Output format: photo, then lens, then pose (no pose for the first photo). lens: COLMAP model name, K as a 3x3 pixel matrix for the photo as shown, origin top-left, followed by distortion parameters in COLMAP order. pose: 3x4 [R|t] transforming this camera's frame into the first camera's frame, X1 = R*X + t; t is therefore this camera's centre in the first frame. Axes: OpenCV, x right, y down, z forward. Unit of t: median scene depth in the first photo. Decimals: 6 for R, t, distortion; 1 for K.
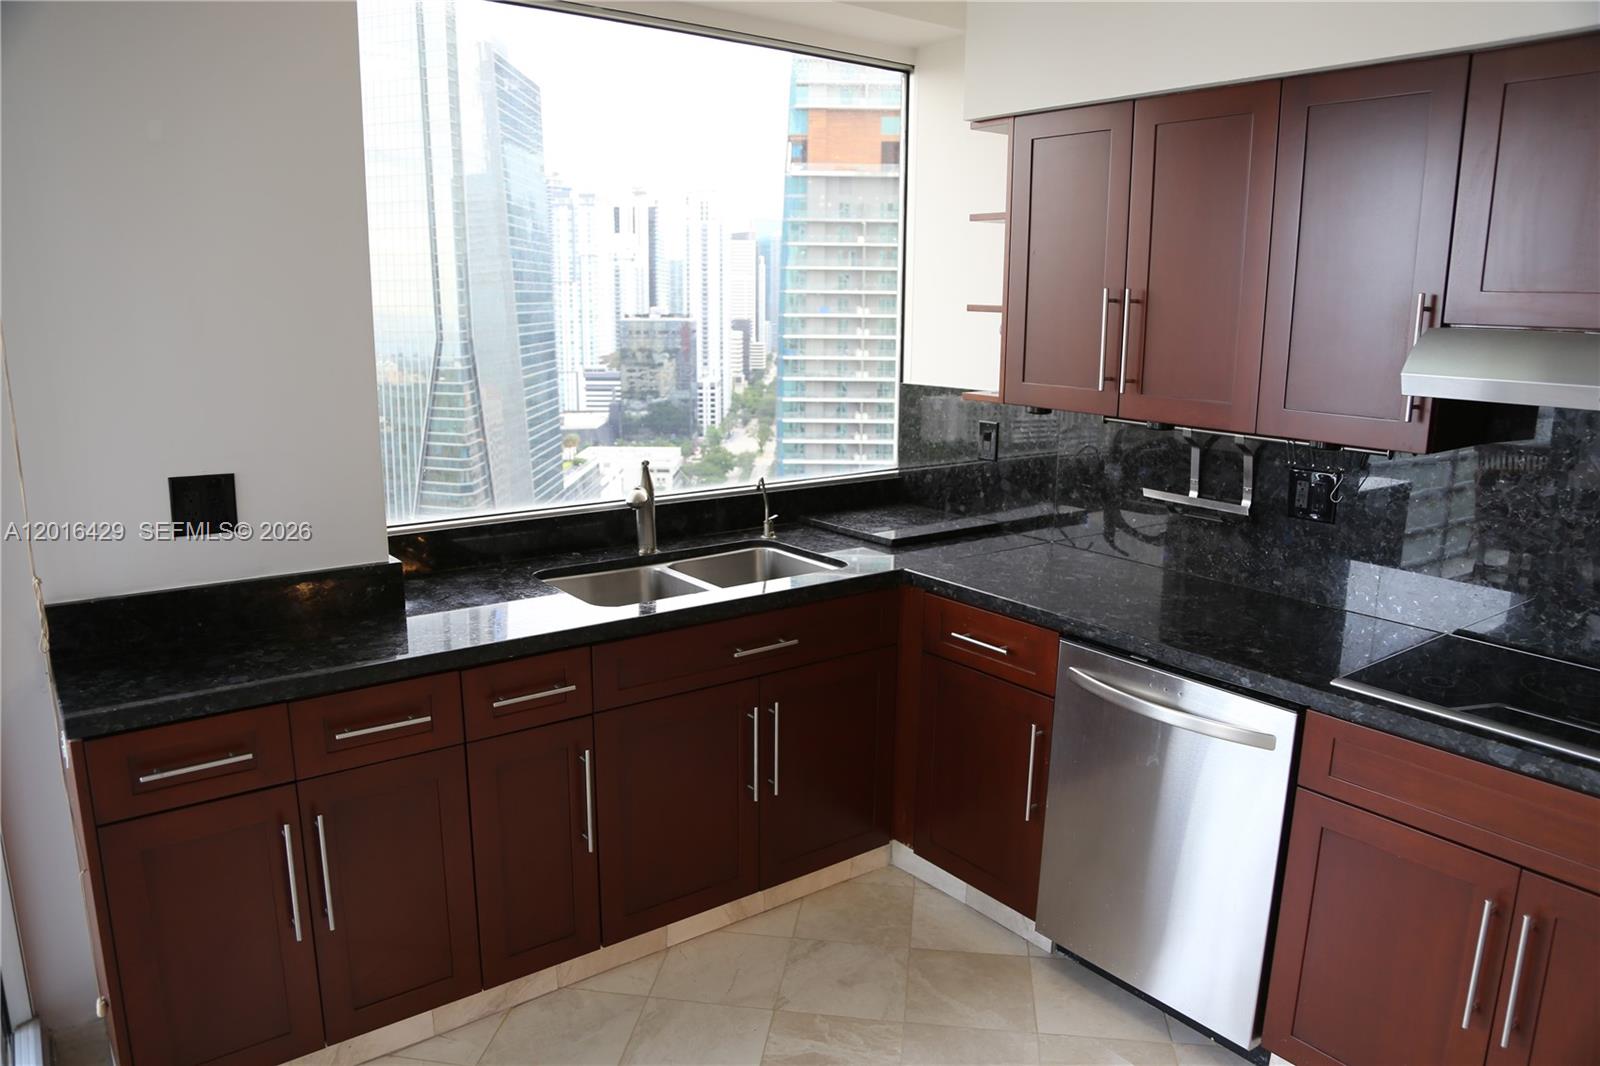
lens RADIAL K [[1088.0, 0, 800.0], [0, 1088.0, 533.0], [0, 0, 1]] dist [-0.116515, 0.061479]
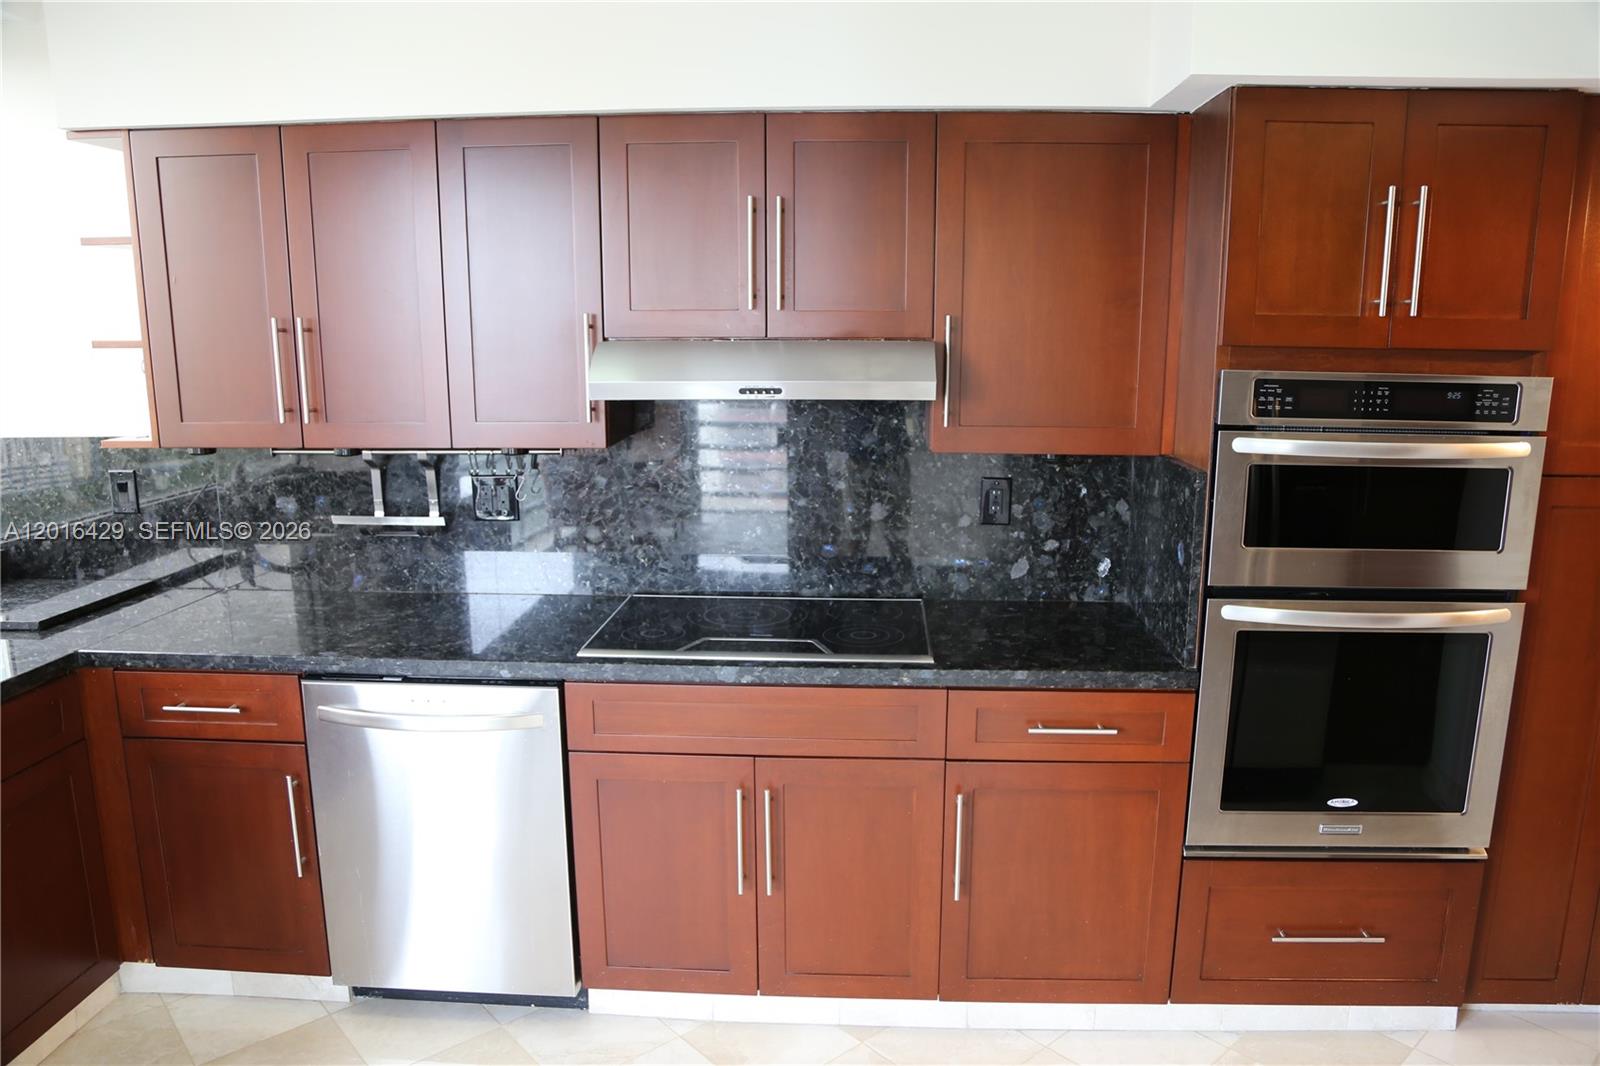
lens RADIAL K [[1088.0, 0, 800.0], [0, 1088.0, 533.0], [0, 0, 1]] dist [-0.116515, 0.061479]
pose [[0.652045, -0.156411, 0.741871, -0.140295], [0.167931, 0.983980, 0.059857, -0.013172], [-0.739349, 0.085554, 0.667865, 0.024297]]
